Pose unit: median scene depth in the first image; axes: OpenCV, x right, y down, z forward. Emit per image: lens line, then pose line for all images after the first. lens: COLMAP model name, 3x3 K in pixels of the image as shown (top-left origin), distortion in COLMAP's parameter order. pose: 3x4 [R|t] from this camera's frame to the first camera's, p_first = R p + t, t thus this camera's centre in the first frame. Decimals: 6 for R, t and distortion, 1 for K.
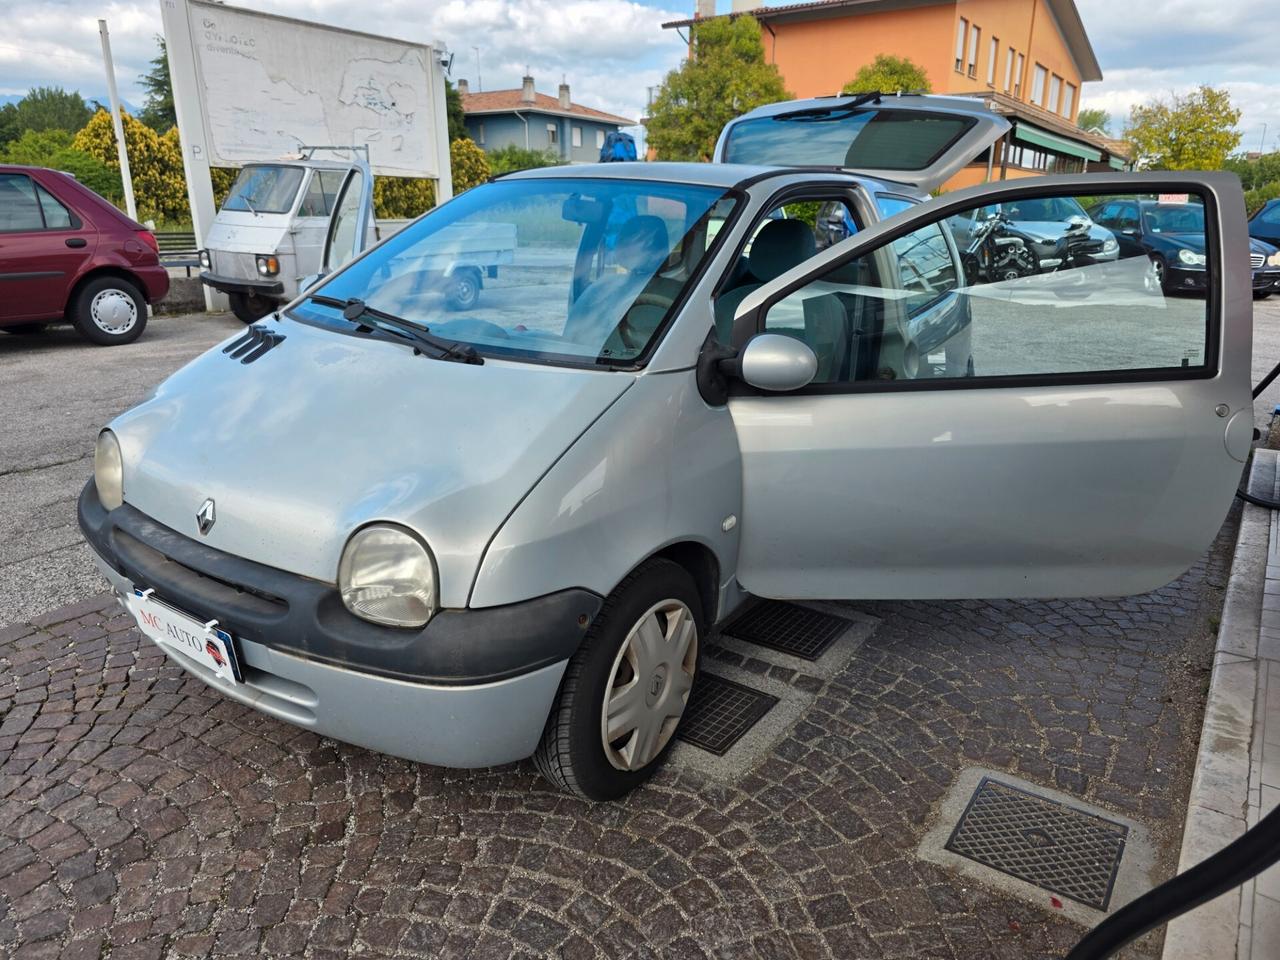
lens RADIAL K [[851.1, 0, 663.5], [0, 851.1, 490.3], [0, 0, 1]] dist [0.044423, -0.036722]
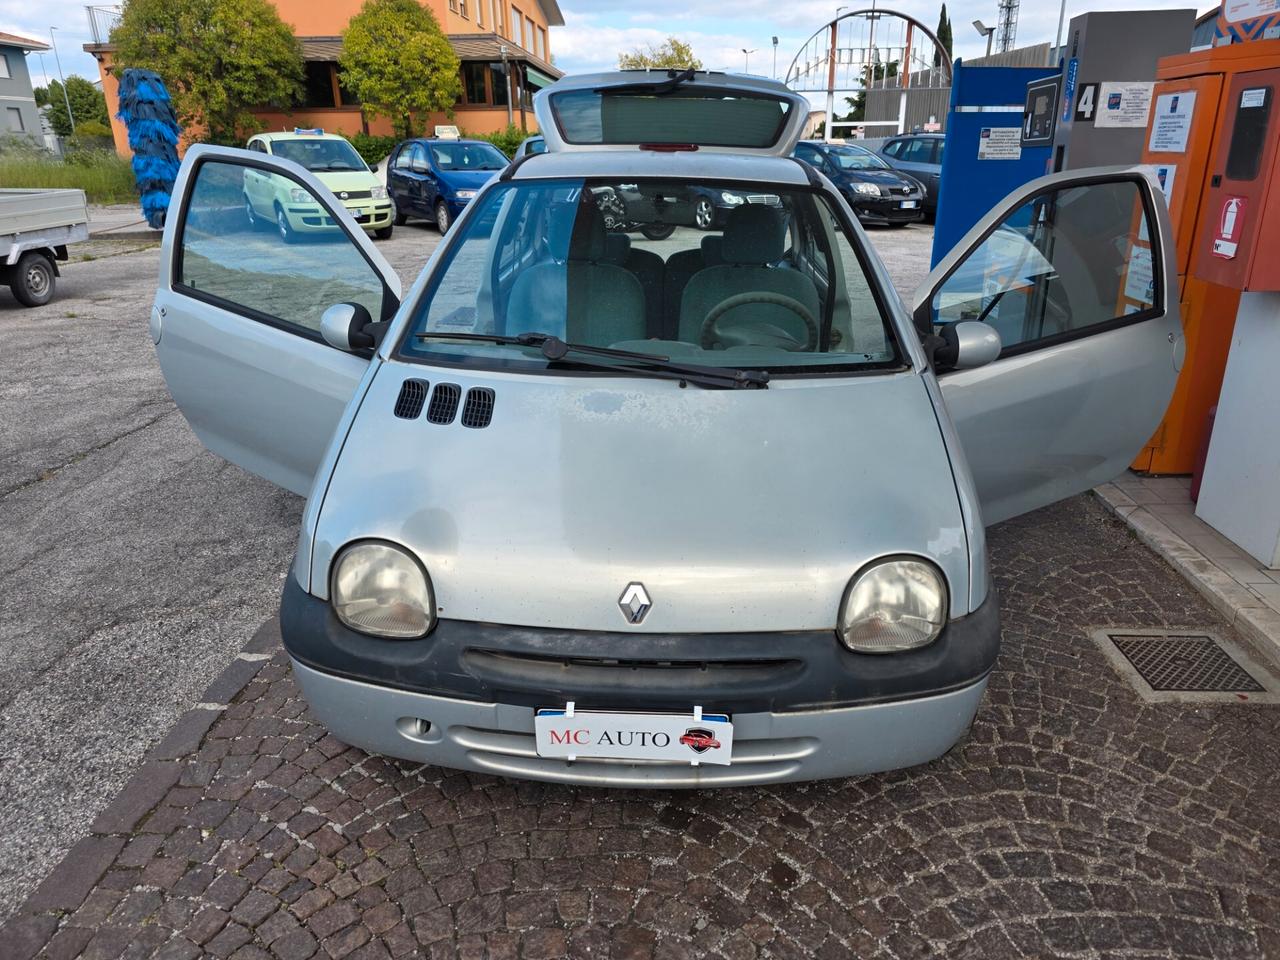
lens RADIAL K [[851.1, 0, 662.2], [0, 851.1, 473.7], [0, 0, 1]] dist [0.044423, -0.036722]
pose [[0.851315, -0.203687, 0.483502, -0.776039], [0.180472, 0.979013, 0.094670, -0.155093], [-0.492638, 0.006664, 0.870209, 0.172195]]
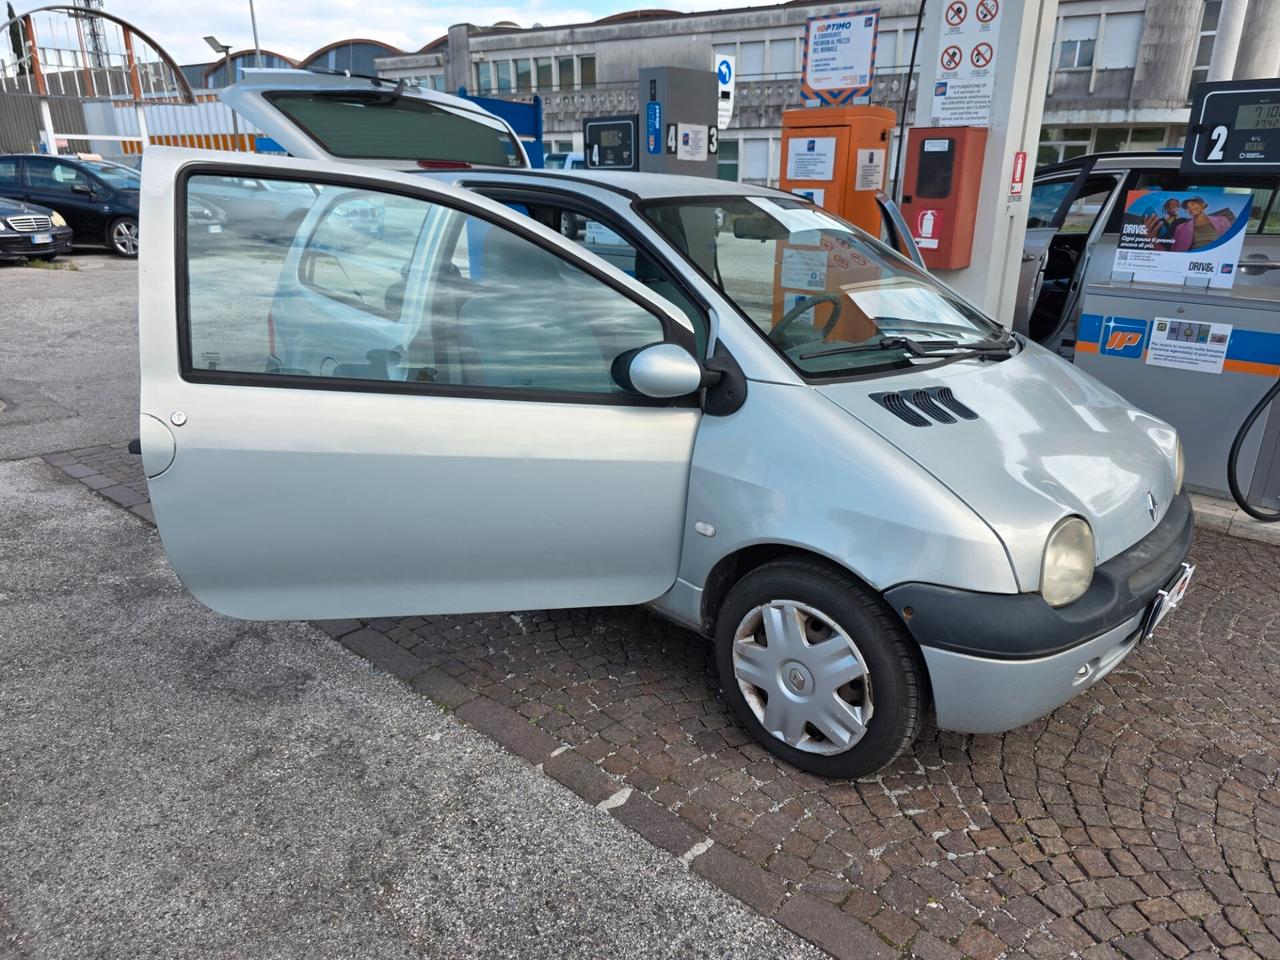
lens RADIAL K [[851.1, 0, 656.5], [0, 851.1, 492.6], [0, 0, 1]] dist [0.044423, -0.036722]
pose [[0.143809, -0.353560, 0.924291, -1.490932], [0.297797, 0.906168, 0.300294, -0.477111], [-0.943735, 0.232066, 0.235604, 1.163869]]
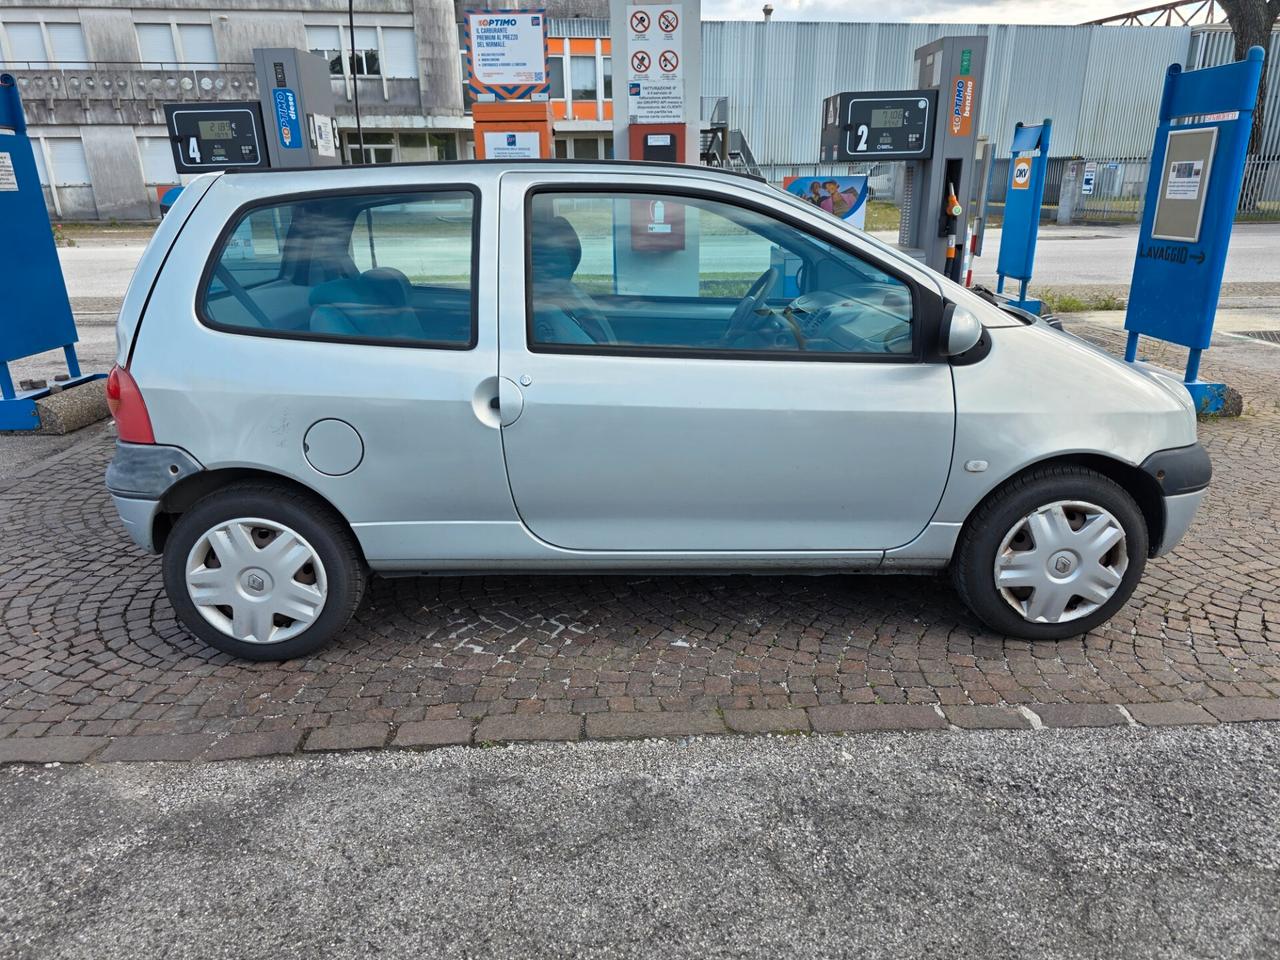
lens RADIAL K [[851.1, 0, 622.4], [0, 851.1, 480.9], [0, 0, 1]] dist [0.044423, -0.036722]
pose [[-0.562492, -0.280136, 0.777899, -1.193193], [0.263487, 0.831062, 0.489807, -0.786268], [-0.783695, 0.480479, -0.393653, 2.184912]]
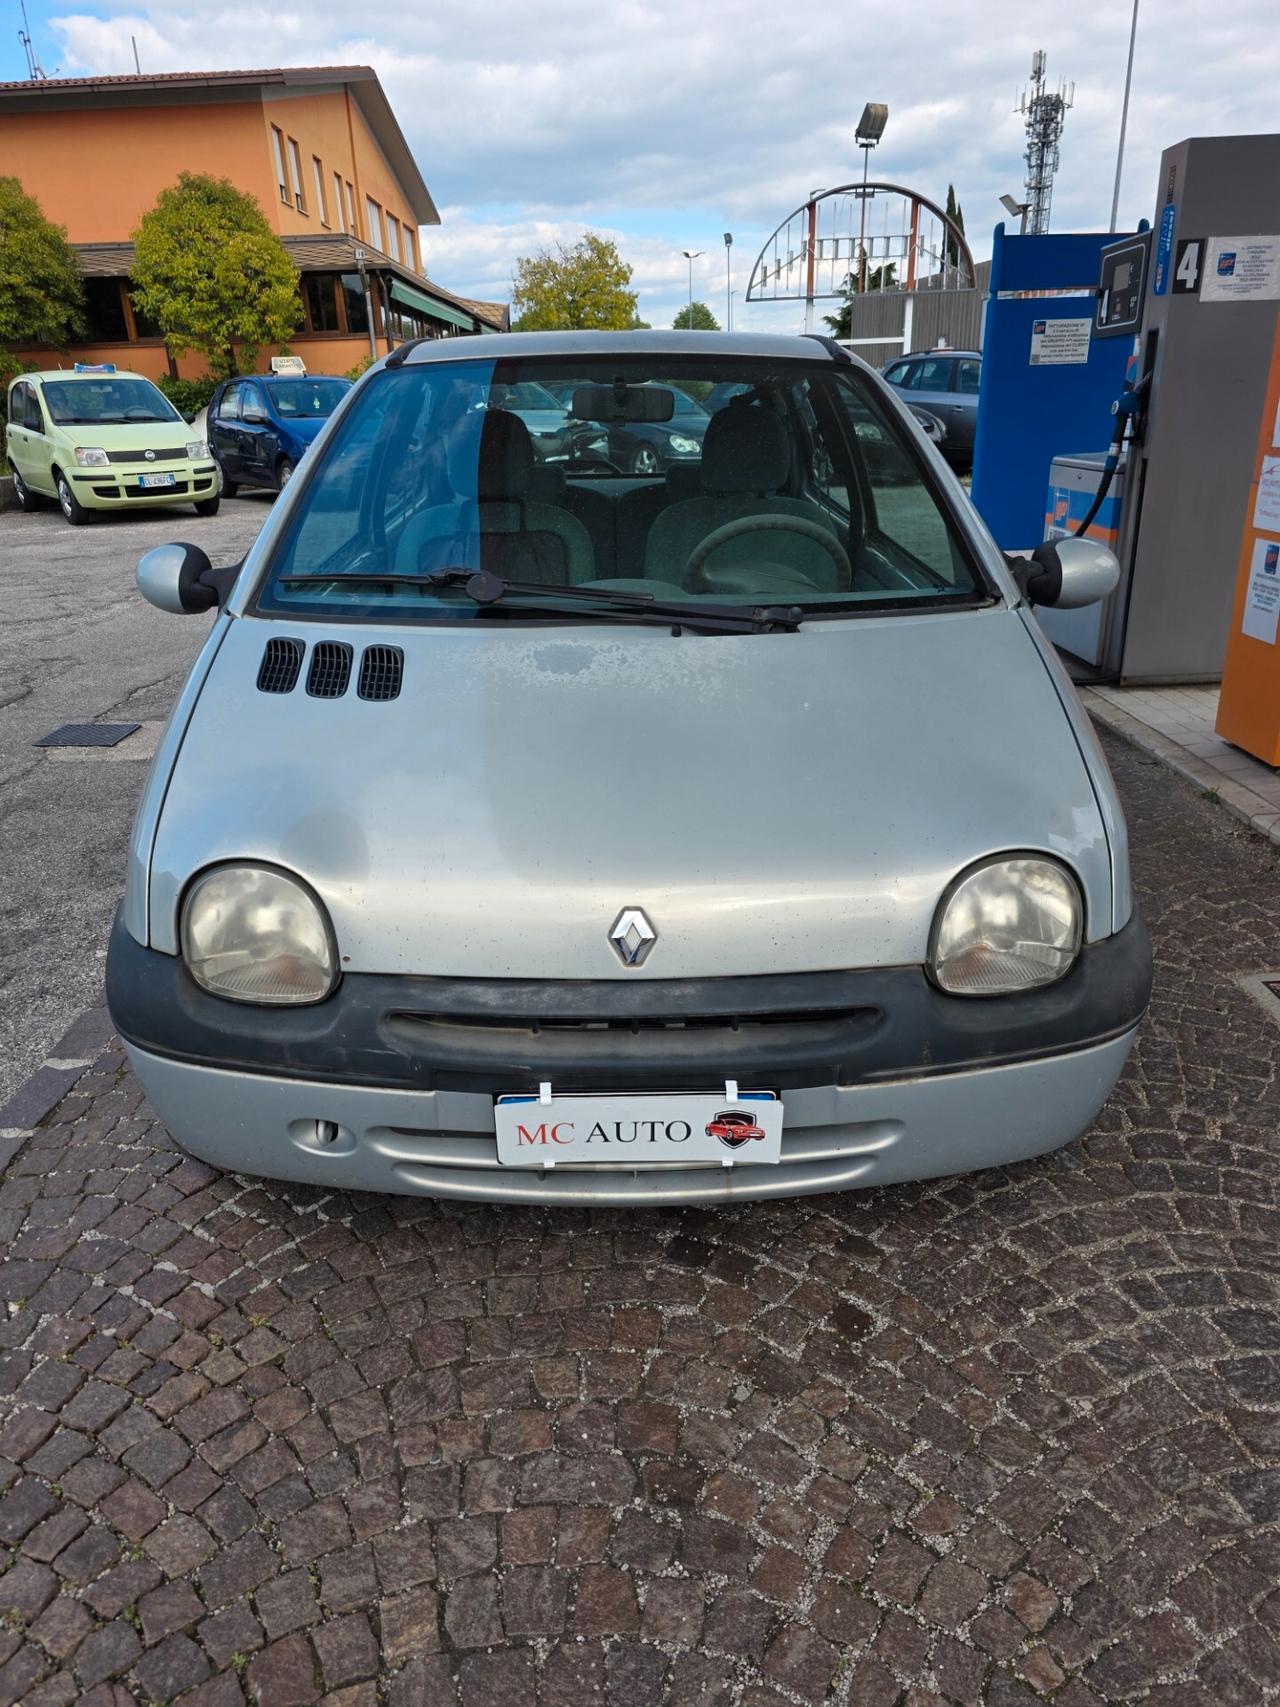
lens RADIAL K [[1135.1, 0, 632.6], [0, 1135.1, 875.7], [0, 0, 1]] dist [0.044423, -0.036722]
pose [[0.827373, -0.254572, 0.500646, -0.790161], [0.215313, 0.967043, 0.135901, -0.103937], [-0.518742, -0.004645, 0.854918, 0.256843]]
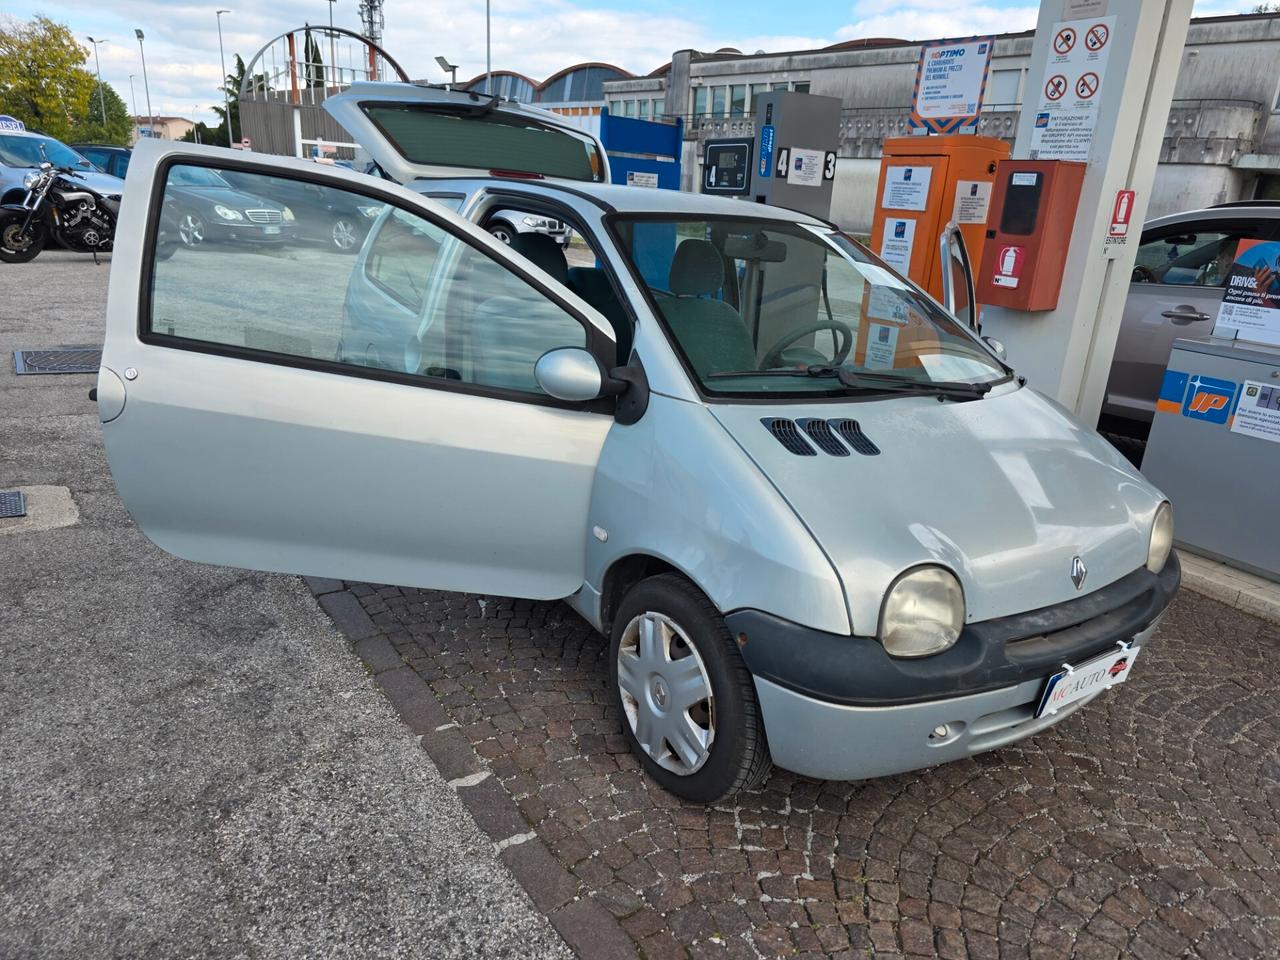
lens RADIAL K [[851.1, 0, 662.8], [0, 851.1, 497.2], [0, 0, 1]] dist [0.044423, -0.036722]
pose [[0.364450, -0.303745, 0.880293, -1.427450], [0.235918, 0.944585, 0.228257, -0.375565], [-0.900844, 0.124489, 0.415913, 0.856697]]
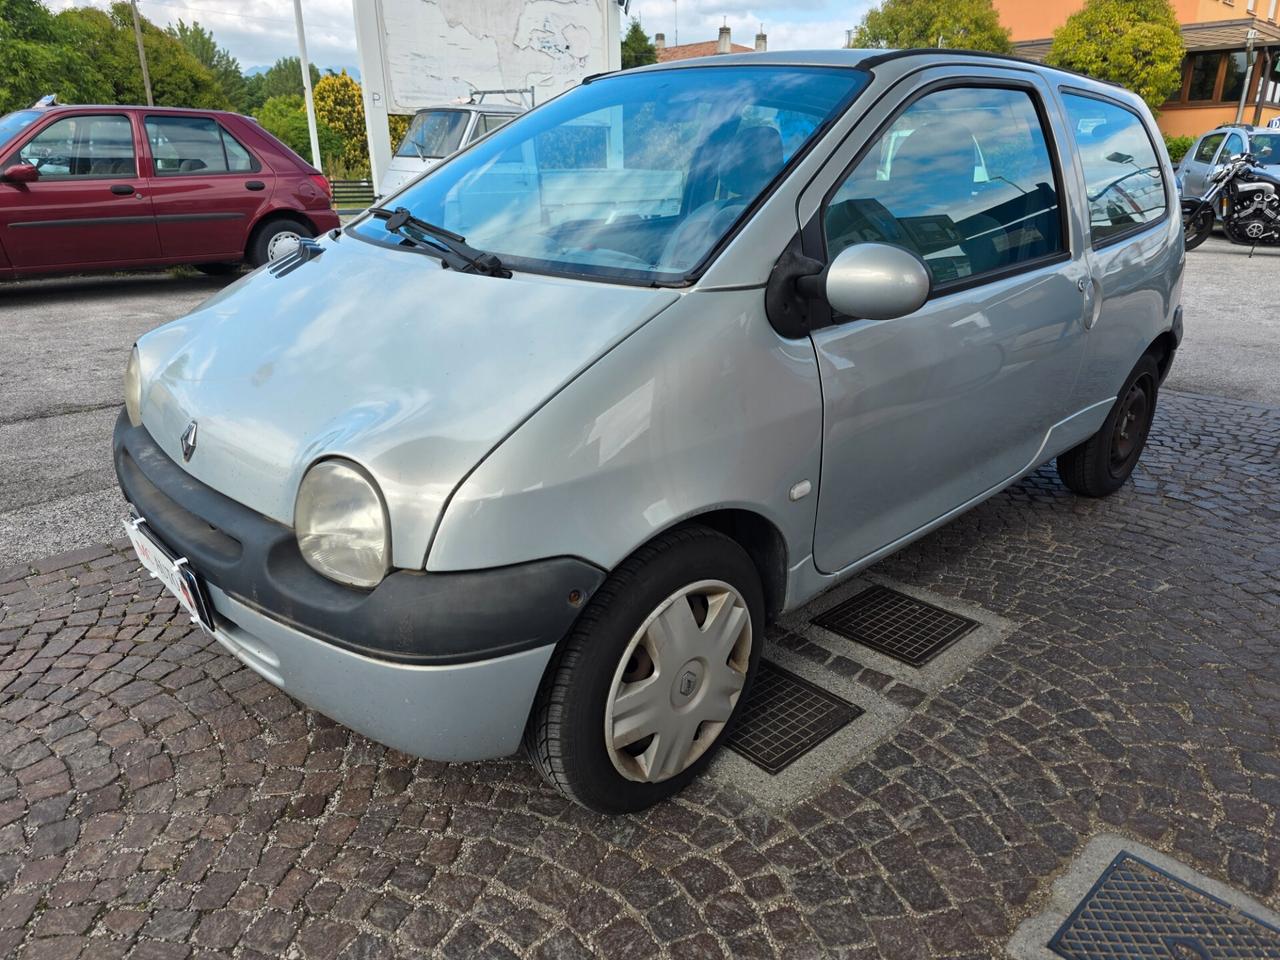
lens RADIAL K [[851.1, 0, 660.9], [0, 851.1, 502.2], [0, 0, 1]] dist [0.044423, -0.036722]
pose [[0.977851, 0.068871, -0.197644, 0.103797], [-0.057749, 0.996435, 0.061501, 0.008537], [0.201176, -0.048726, 0.978343, 0.192914]]
